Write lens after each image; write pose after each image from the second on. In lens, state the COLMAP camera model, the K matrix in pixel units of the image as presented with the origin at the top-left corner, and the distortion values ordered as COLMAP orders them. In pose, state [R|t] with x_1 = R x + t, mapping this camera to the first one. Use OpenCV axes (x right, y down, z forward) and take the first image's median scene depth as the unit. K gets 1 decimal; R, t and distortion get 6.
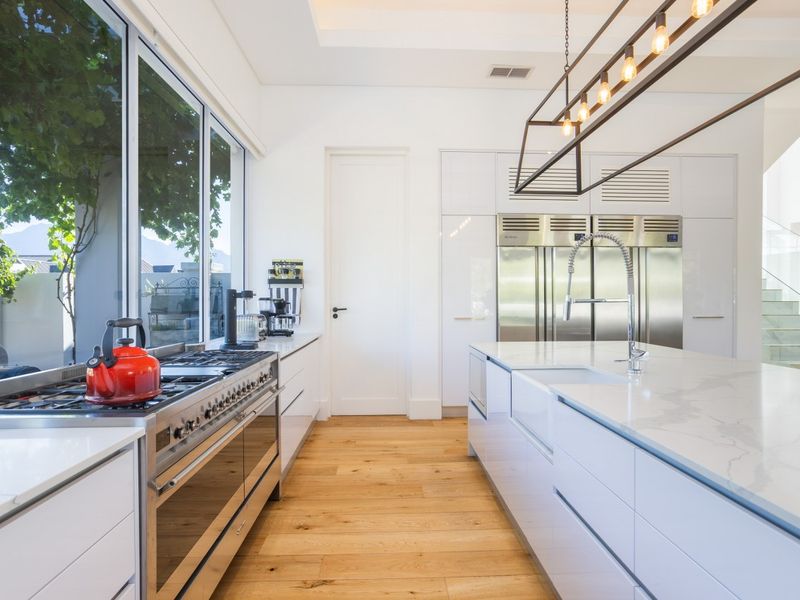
lens RADIAL K [[431.1, 0, 402.6], [0, 431.1, 298.3], [0, 0, 1]] dist [-0.007220, 0.001161]
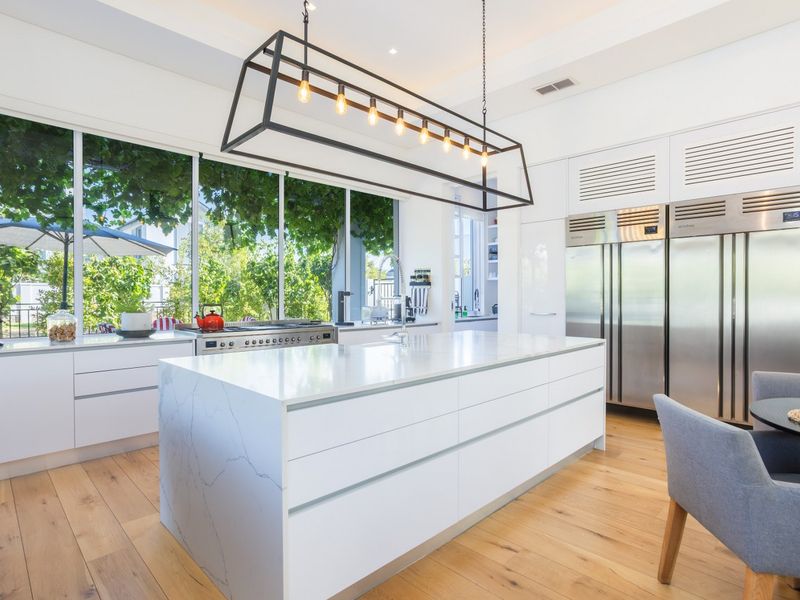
lens RADIAL K [[431.1, 0, 404.8], [0, 431.1, 299.5], [0, 0, 1]] dist [-0.007220, 0.001161]
pose [[0.672308, 0.009802, -0.740207, 0.750102], [-0.008657, 0.999948, 0.005378, 0.005788], [0.740221, 0.002792, 0.672358, -0.003501]]
